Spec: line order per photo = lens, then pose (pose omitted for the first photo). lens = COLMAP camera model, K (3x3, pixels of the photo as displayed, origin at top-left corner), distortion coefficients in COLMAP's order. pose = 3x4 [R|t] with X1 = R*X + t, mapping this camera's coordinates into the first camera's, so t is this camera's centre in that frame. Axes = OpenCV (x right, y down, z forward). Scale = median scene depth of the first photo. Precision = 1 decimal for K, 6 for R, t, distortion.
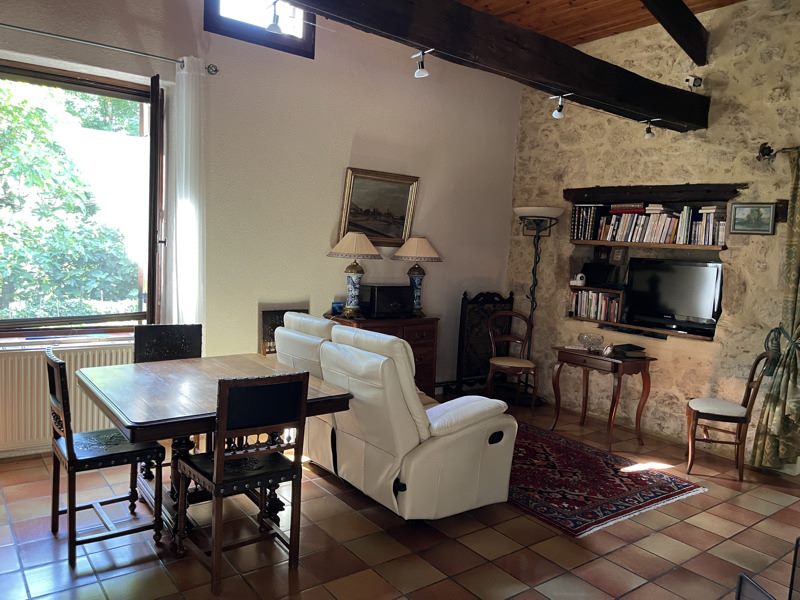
lens RADIAL K [[624.2, 0, 399.9], [0, 624.2, 299.8], [0, 0, 1]] dist [0.013181, -0.003267]
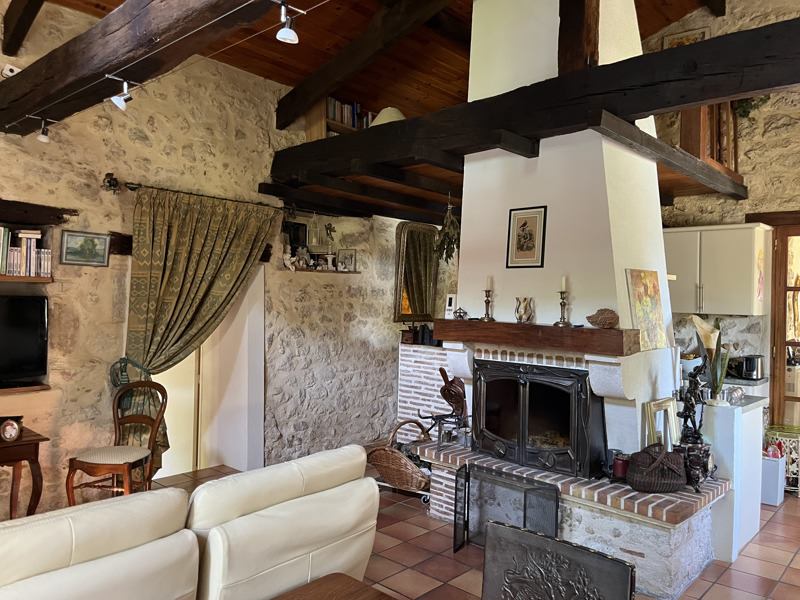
lens RADIAL K [[624.2, 0, 396.5], [0, 624.2, 299.7], [0, 0, 1]] dist [0.013181, -0.003267]
pose [[-0.170283, -0.058893, 0.983634, -0.432536], [0.062142, 0.995584, 0.070366, -0.089340], [-0.983434, 0.073107, -0.165871, 0.693669]]
